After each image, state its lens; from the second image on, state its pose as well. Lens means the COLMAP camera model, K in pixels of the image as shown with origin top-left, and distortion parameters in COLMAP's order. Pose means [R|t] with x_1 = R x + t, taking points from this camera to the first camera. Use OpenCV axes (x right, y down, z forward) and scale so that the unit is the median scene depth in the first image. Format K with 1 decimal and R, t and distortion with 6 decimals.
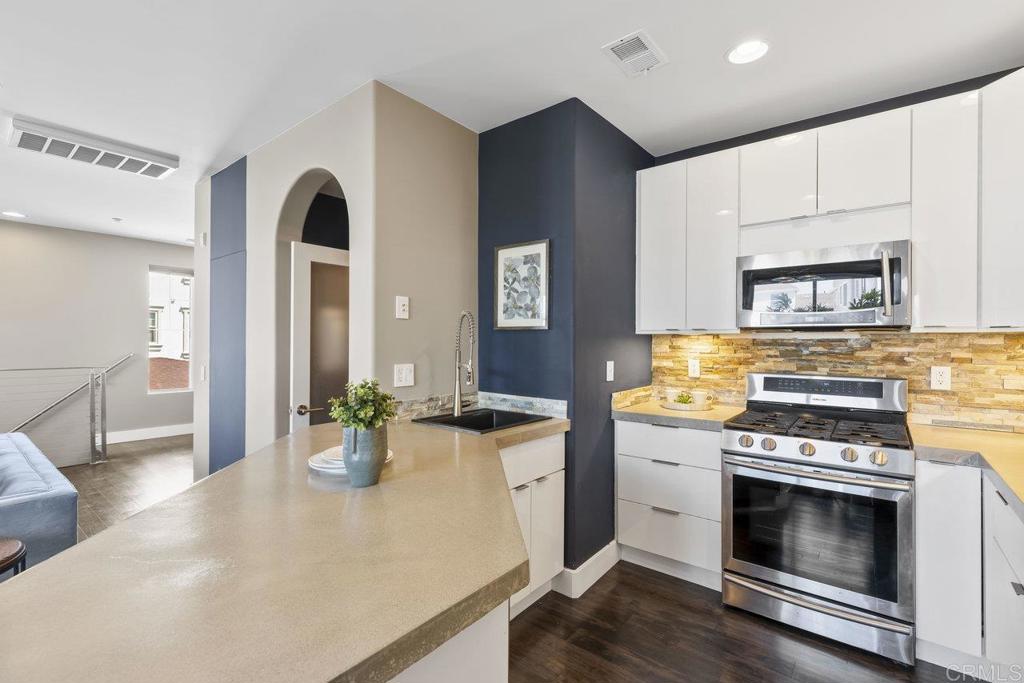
lens RADIAL K [[459.4, 0, 519.9], [0, 459.4, 339.0], [0, 0, 1]] dist [0.011095, -0.003193]
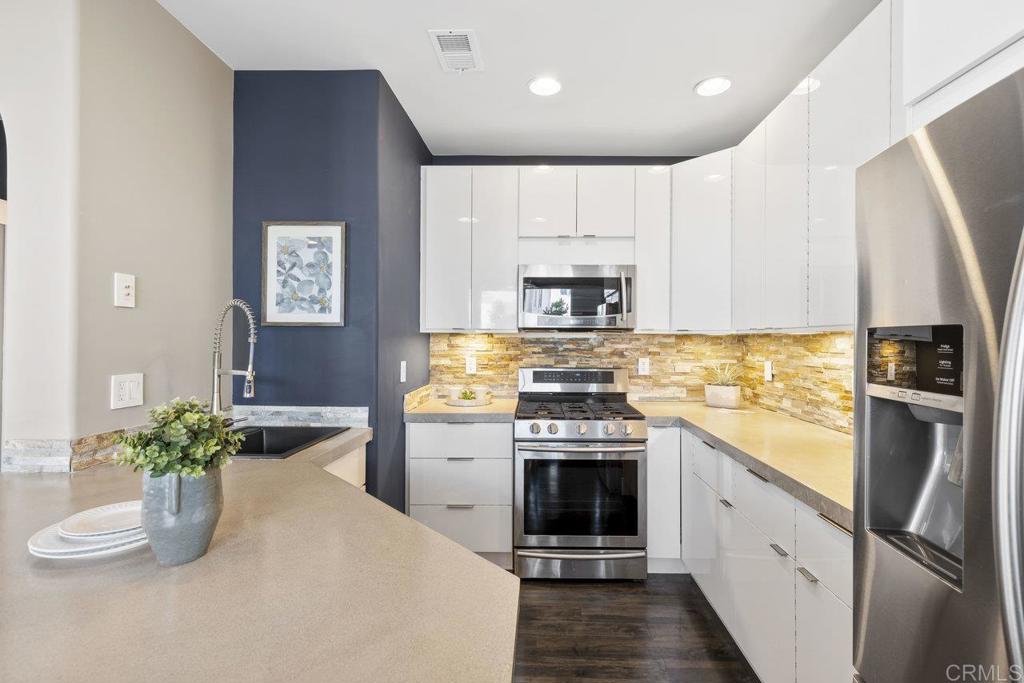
lens RADIAL K [[459.4, 0, 530.5], [0, 459.4, 335.6], [0, 0, 1]] dist [0.011095, -0.003193]
pose [[0.797310, 0.005442, 0.603546, -0.177303], [-0.003502, 0.999984, -0.004389, -0.000808], [-0.603560, 0.001386, 0.797316, 0.092780]]
